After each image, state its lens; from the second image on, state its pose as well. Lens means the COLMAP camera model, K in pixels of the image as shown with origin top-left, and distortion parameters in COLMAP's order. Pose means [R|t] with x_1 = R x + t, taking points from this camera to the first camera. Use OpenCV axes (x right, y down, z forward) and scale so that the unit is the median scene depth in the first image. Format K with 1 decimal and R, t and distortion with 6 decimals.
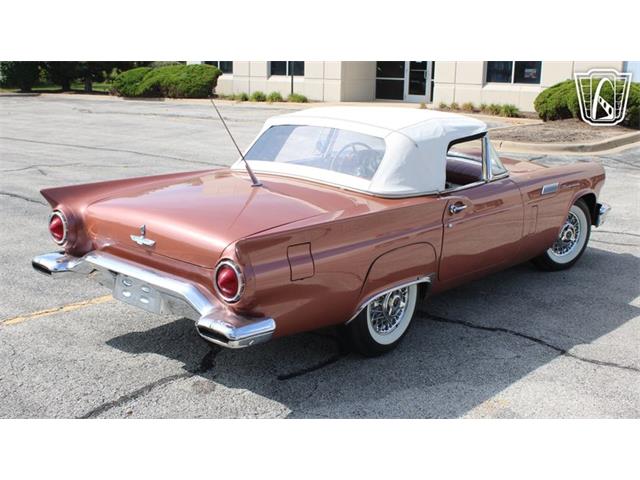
lens RADIAL K [[753.8, 0, 320.0], [0, 753.8, 240.0], [0, 0, 1]] dist [-0.064644, 0.013745]
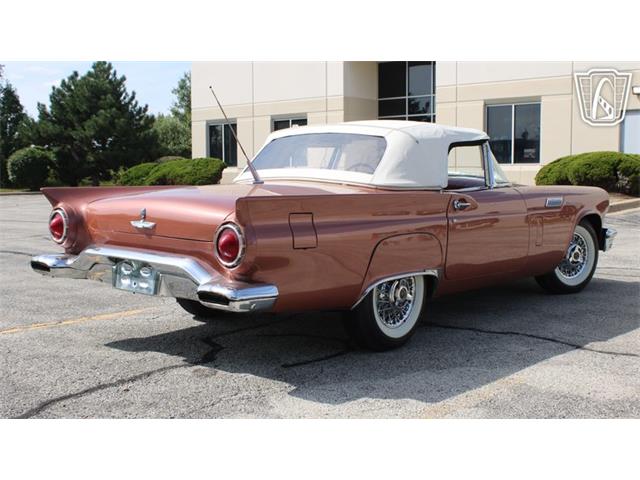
lens RADIAL K [[753.8, 0, 320.0], [0, 753.8, 240.0], [0, 0, 1]] dist [-0.064644, 0.013745]
pose [[0.999700, -0.023593, -0.006542, 0.002222], [0.022452, 0.989991, -0.139332, 0.145677], [0.009764, 0.139144, 0.990224, 0.025614]]
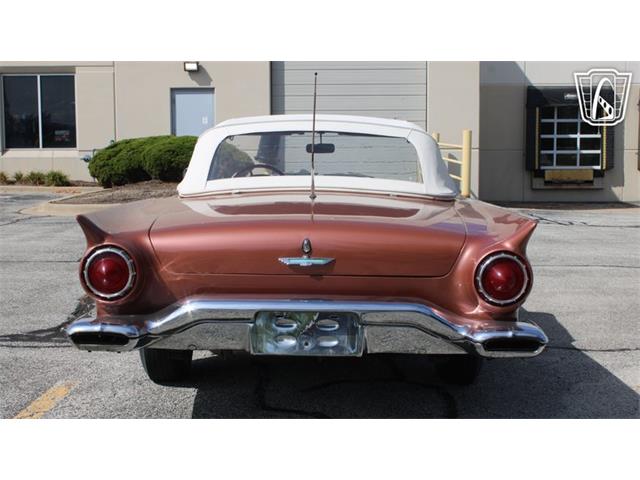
lens RADIAL K [[899.2, 0, 322.5], [0, 899.2, 247.7], [0, 0, 1]] dist [-0.022759, -0.006406]
pose [[0.773667, -0.089180, 0.627285, -0.678447], [0.161295, 0.985148, -0.058878, 0.036472], [-0.612718, 0.146730, 0.776561, 0.286846]]
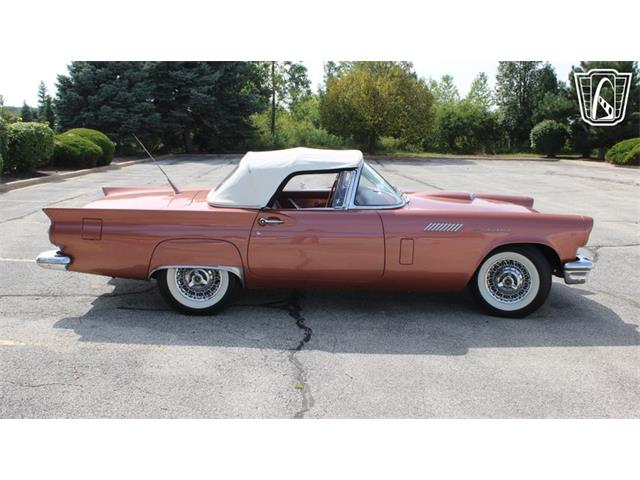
lens RADIAL K [[669.2, 0, 320.0], [0, 669.2, 240.0], [0, 0, 1]] dist [-0.052535, -0.000872]
pose [[0.672178, 0.110782, -0.732055, 1.144590], [-0.169366, 0.985533, -0.006372, -0.020250], [0.720758, 0.128268, 0.681216, 0.305491]]
